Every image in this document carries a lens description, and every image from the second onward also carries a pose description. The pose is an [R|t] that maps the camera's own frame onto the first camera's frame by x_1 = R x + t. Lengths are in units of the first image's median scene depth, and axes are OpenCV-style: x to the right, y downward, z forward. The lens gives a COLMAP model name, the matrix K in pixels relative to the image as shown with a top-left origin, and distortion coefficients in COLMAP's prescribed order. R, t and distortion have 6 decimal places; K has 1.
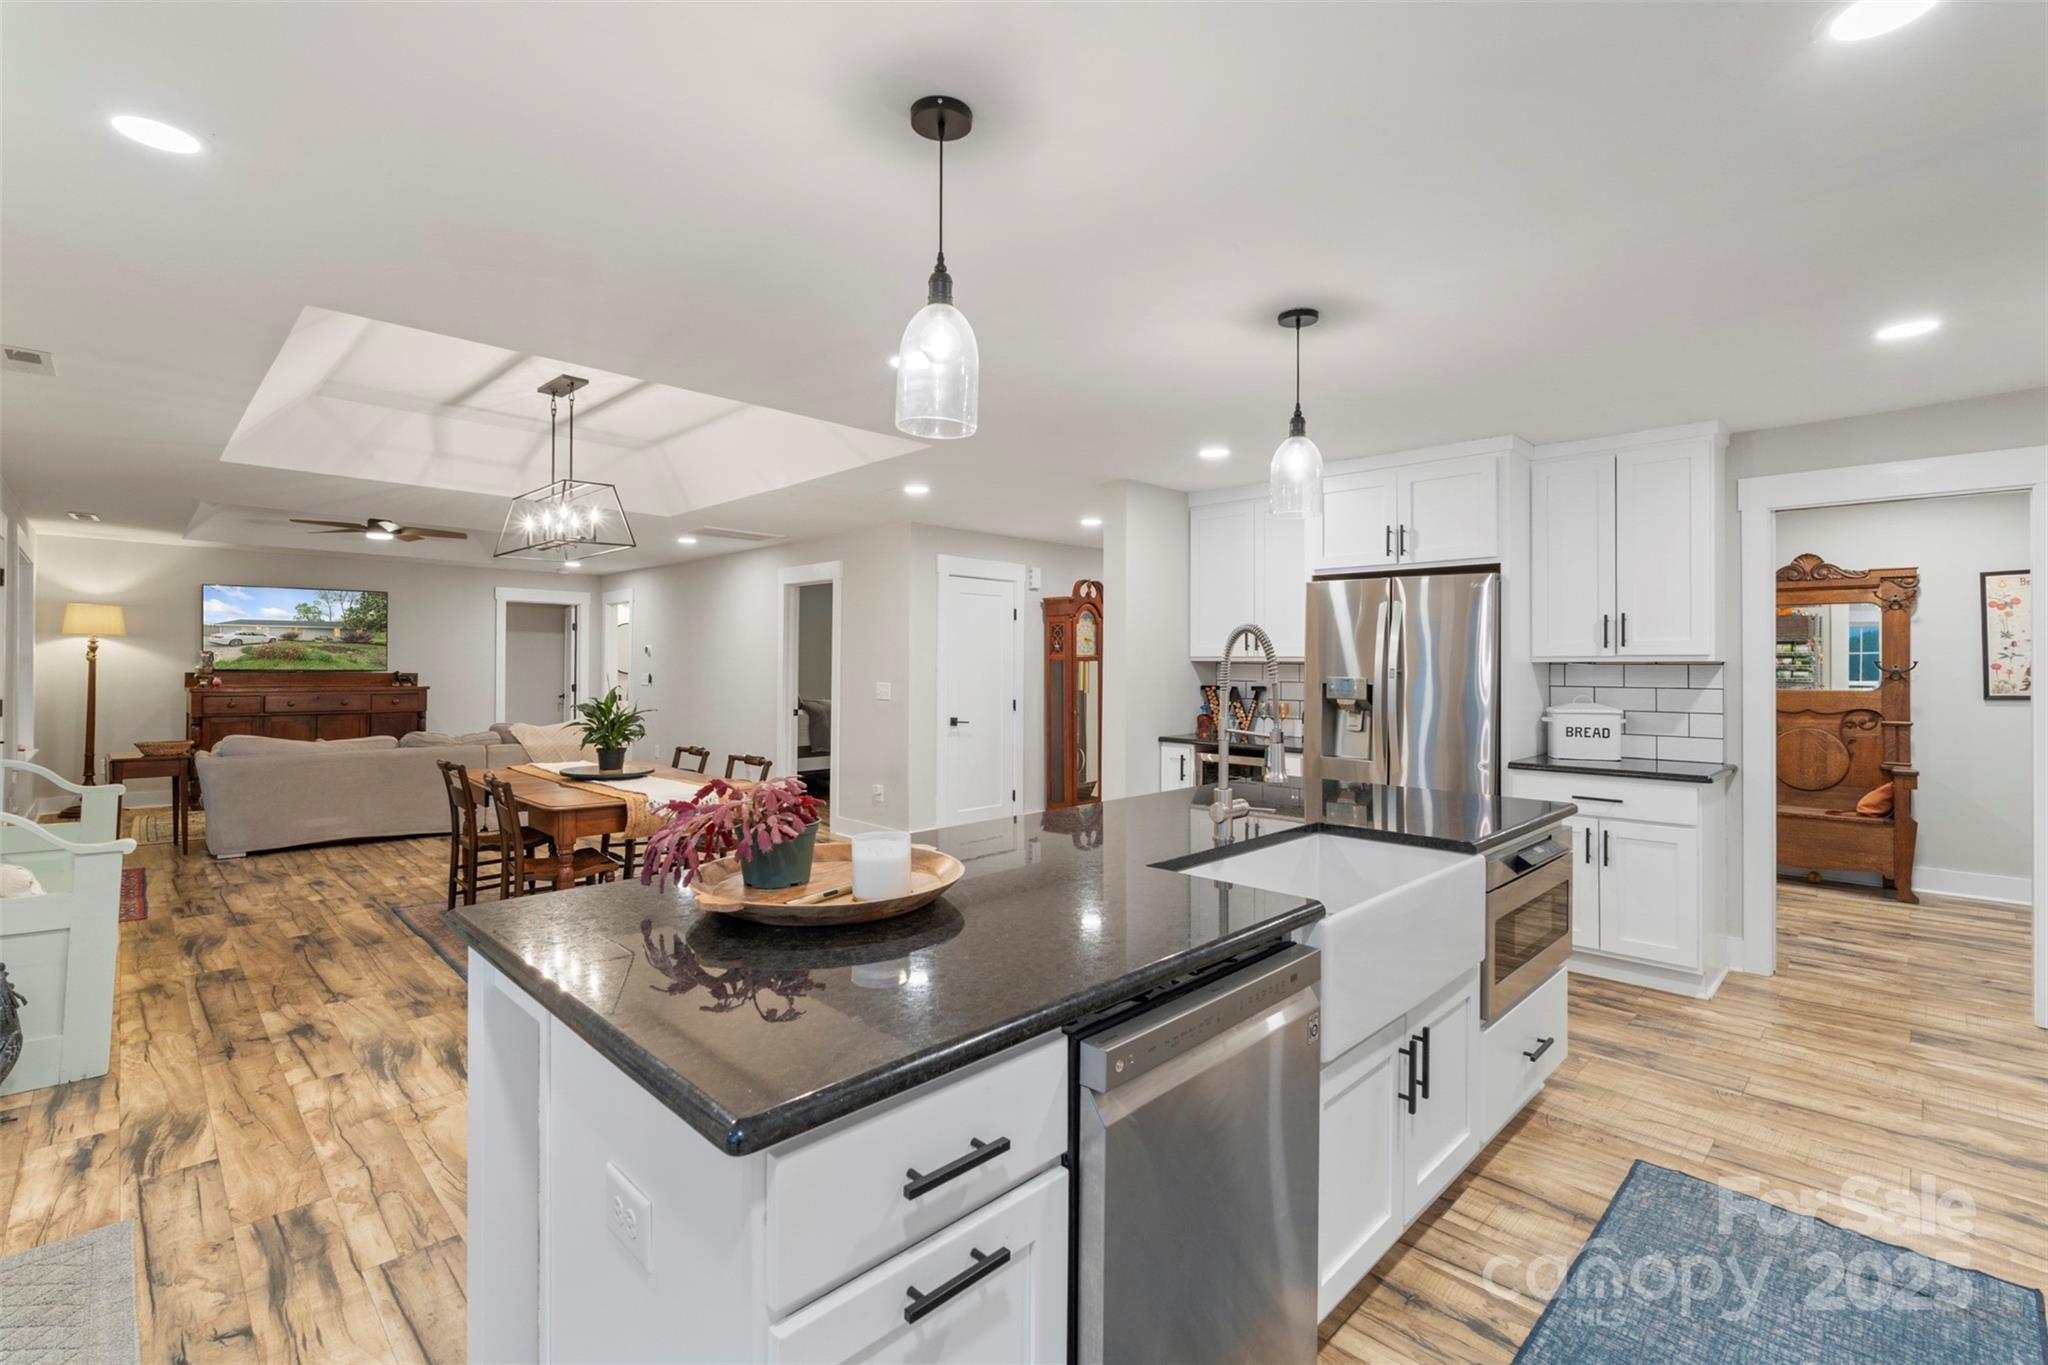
lens RADIAL K [[914.4, 0, 1021.9], [0, 914.4, 657.4], [0, 0, 1]] dist [-0.001466, -0.000219]
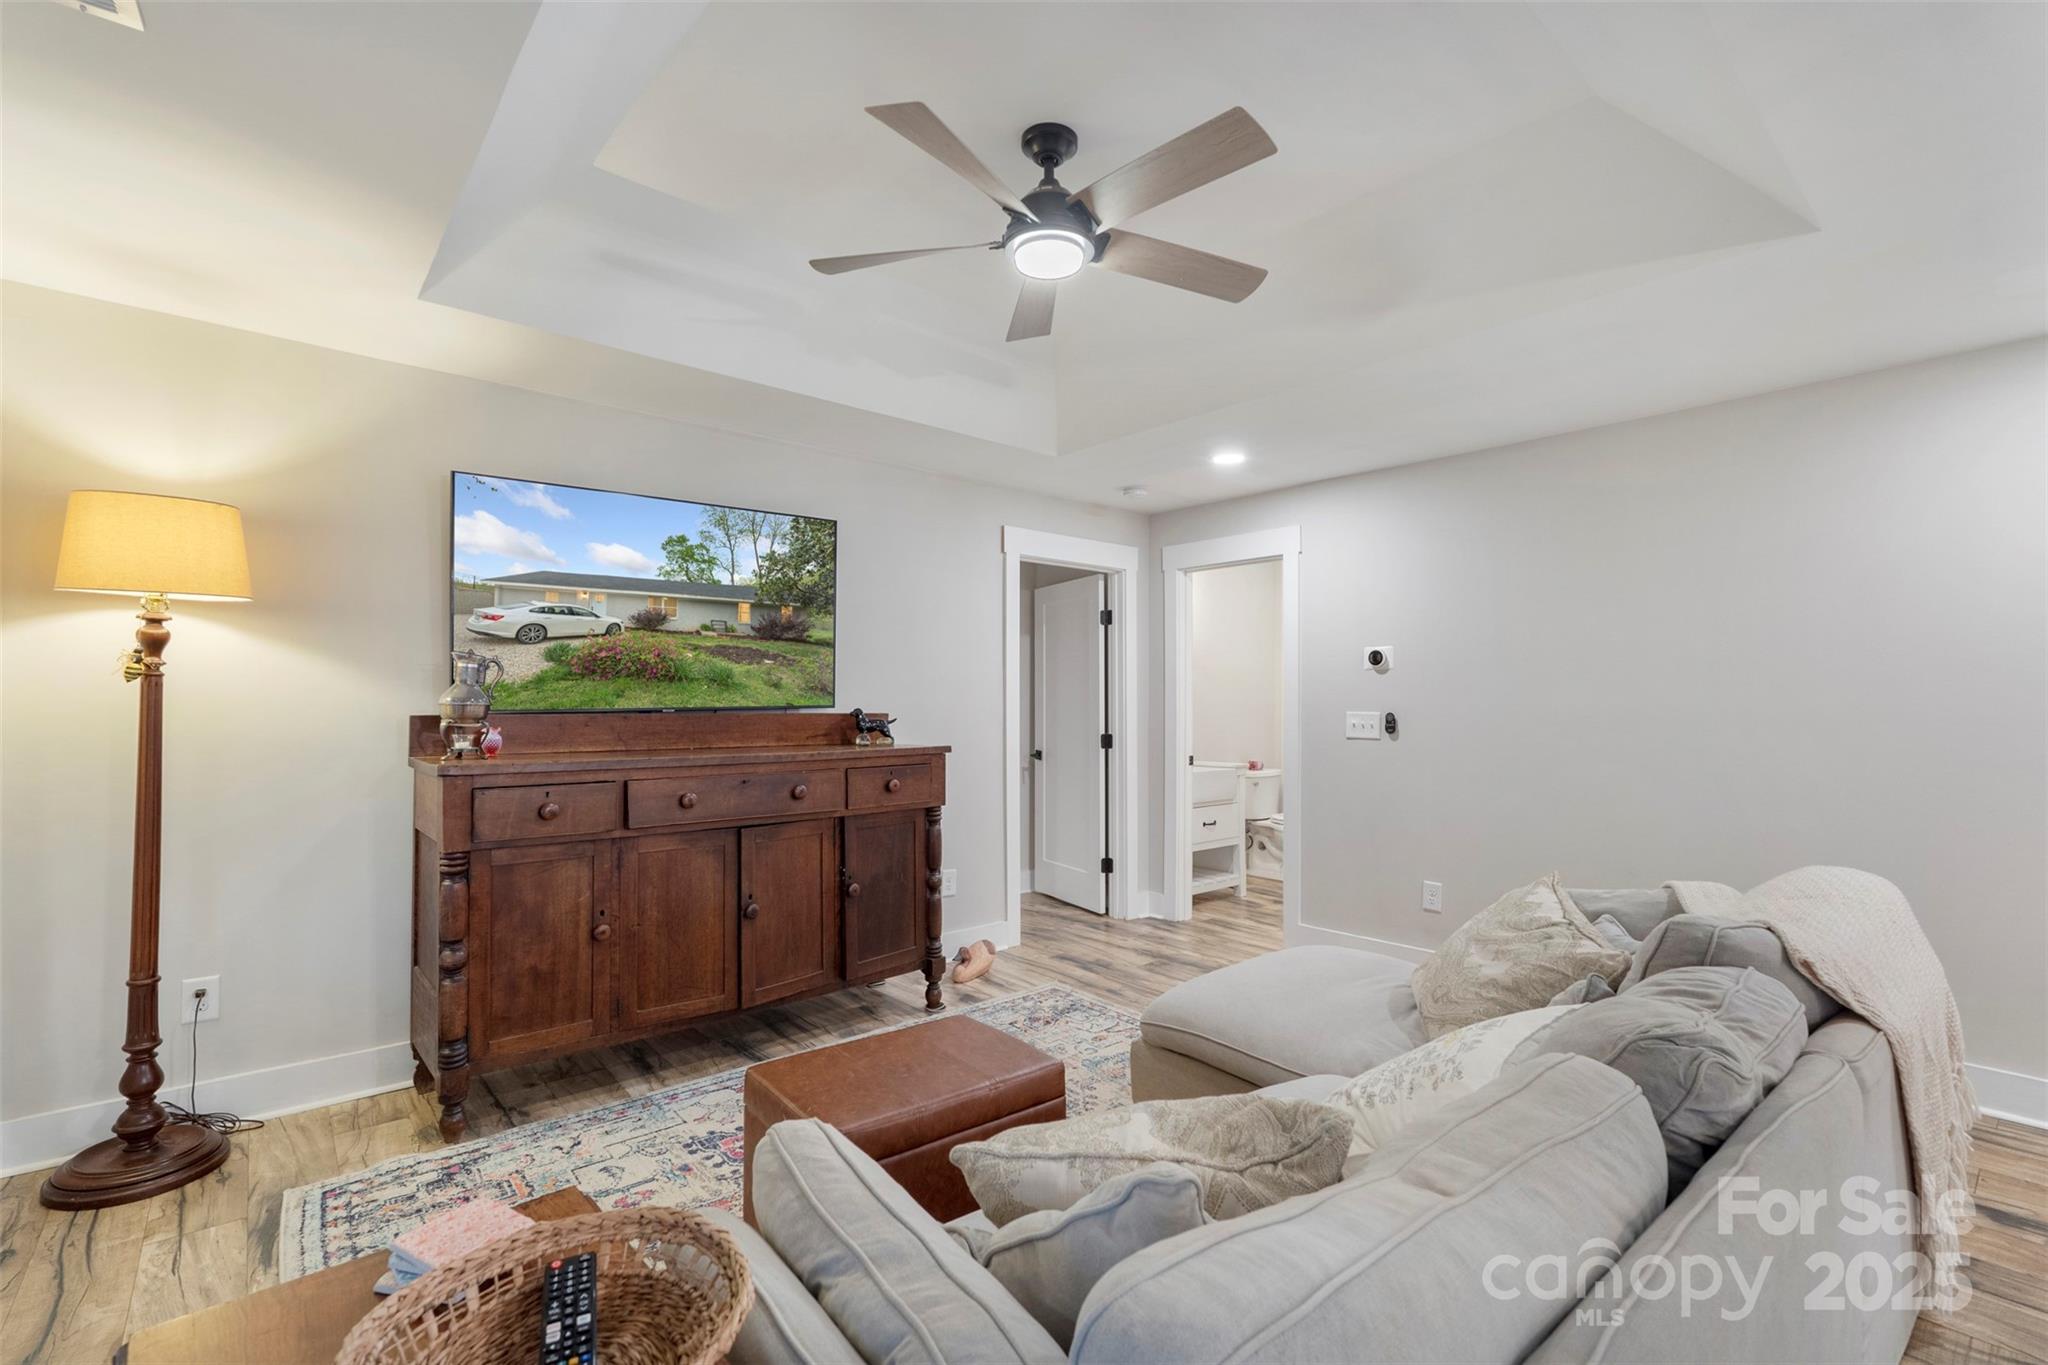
lens RADIAL K [[909.1, 0, 1026.7], [0, 909.1, 685.6], [0, 0, 1]] dist [-0.001082, -0.000412]
pose [[0.997430, -0.005204, -0.071458, -1.219306], [0.004761, 0.999968, -0.006379, 0.016253], [0.071489, 0.006022, 0.997423, 1.244527]]
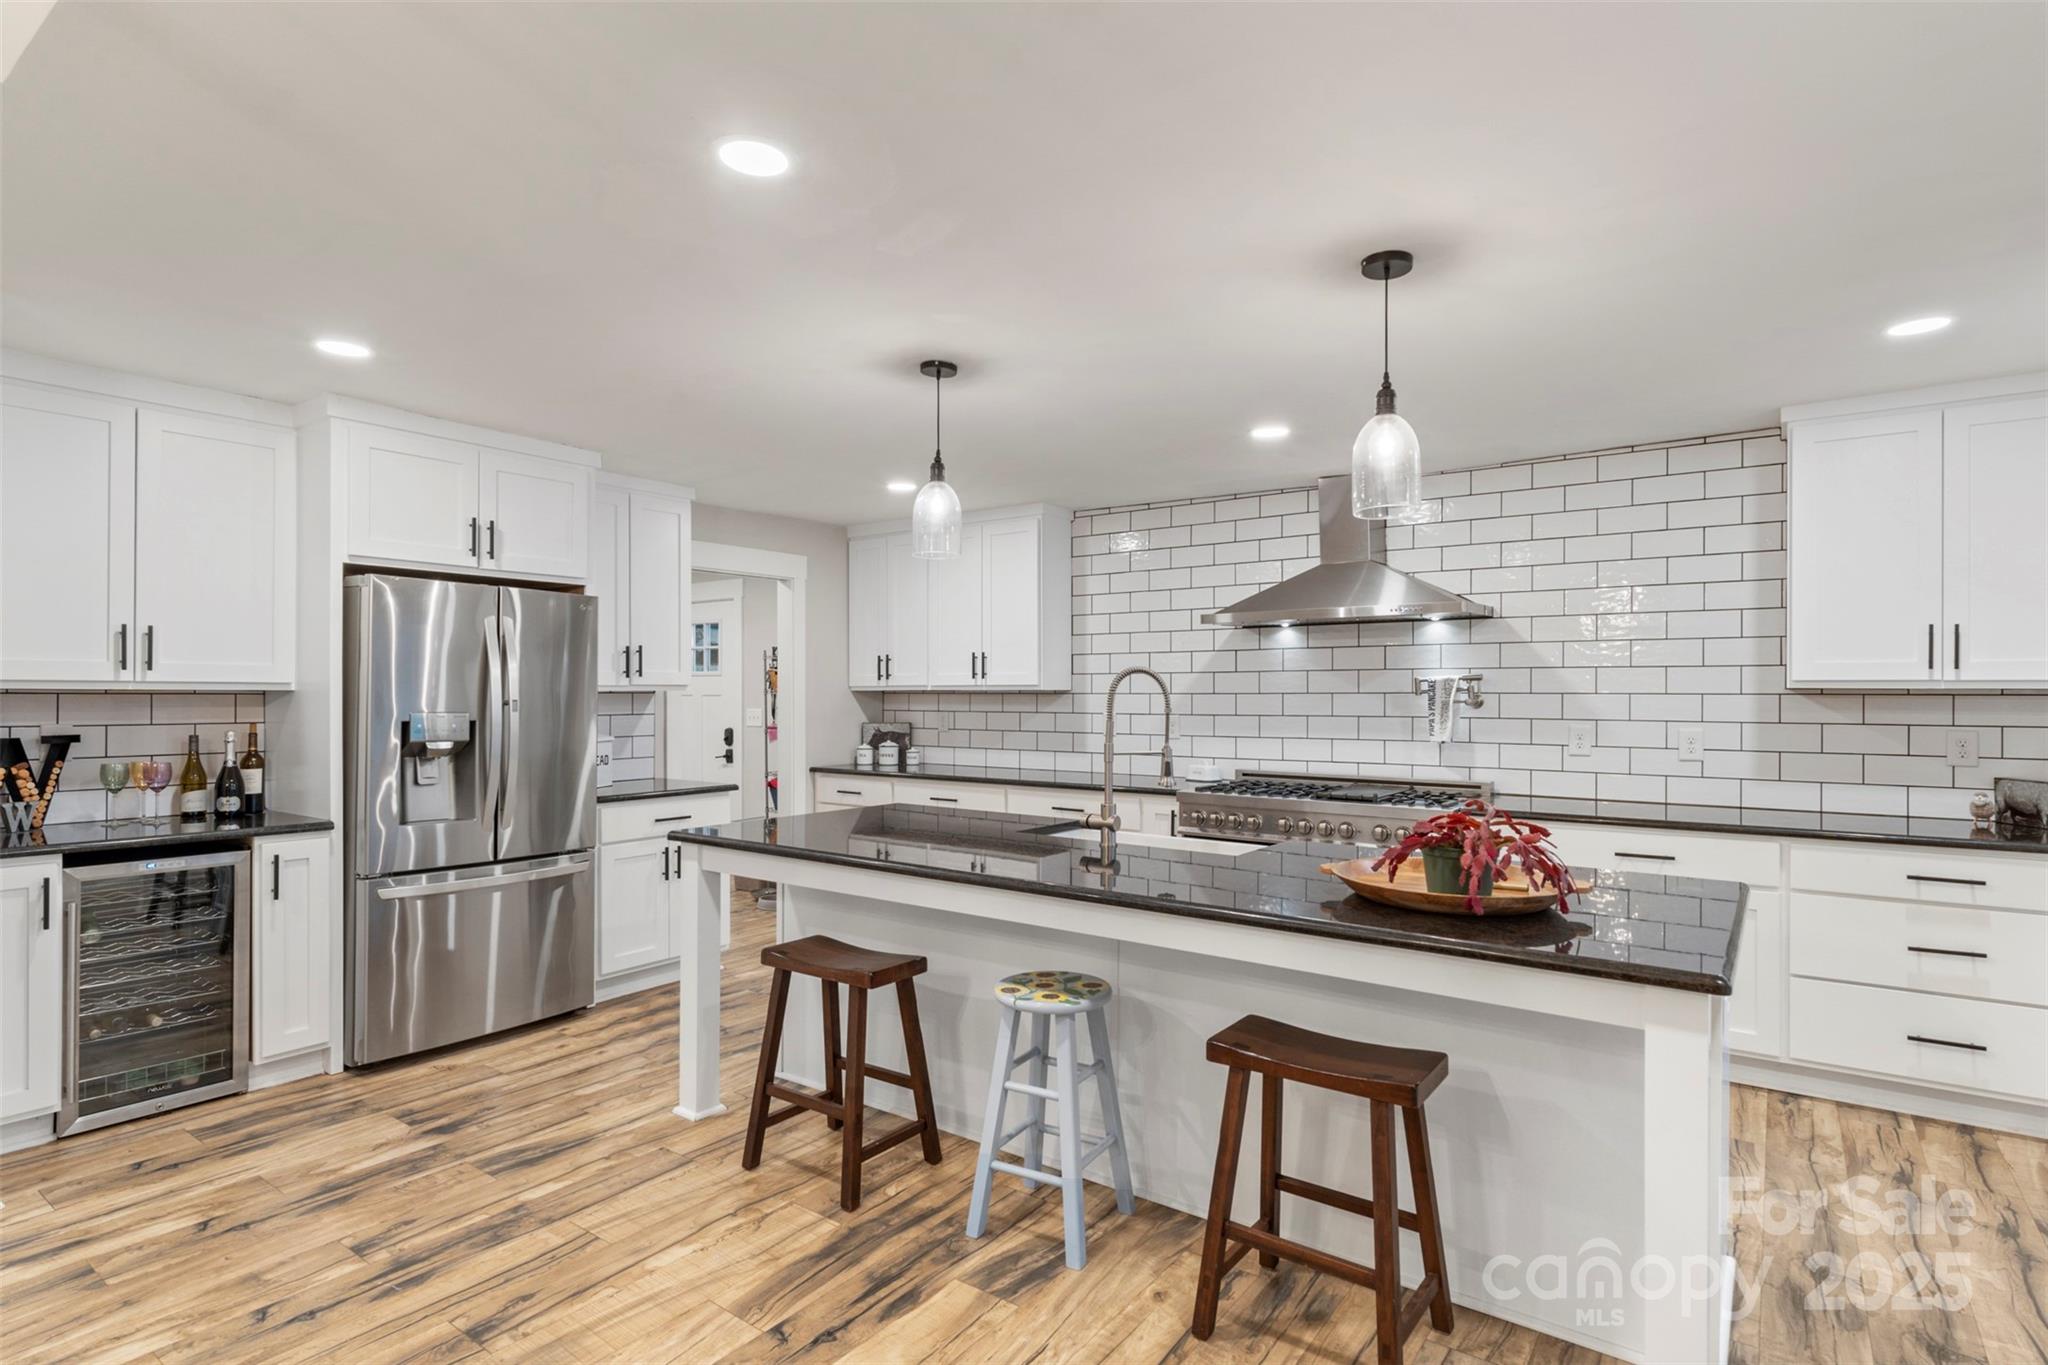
lens RADIAL K [[1041.1, 0, 1022.6], [0, 1041.1, 693.0], [0, 0, 1]] dist [-0.000024, -0.000275]
pose [[-0.157654, -0.004249, 0.987485, -0.527648], [-0.009463, 0.999951, 0.002792, -0.000440], [-0.987449, -0.008904, -0.157686, 0.638055]]
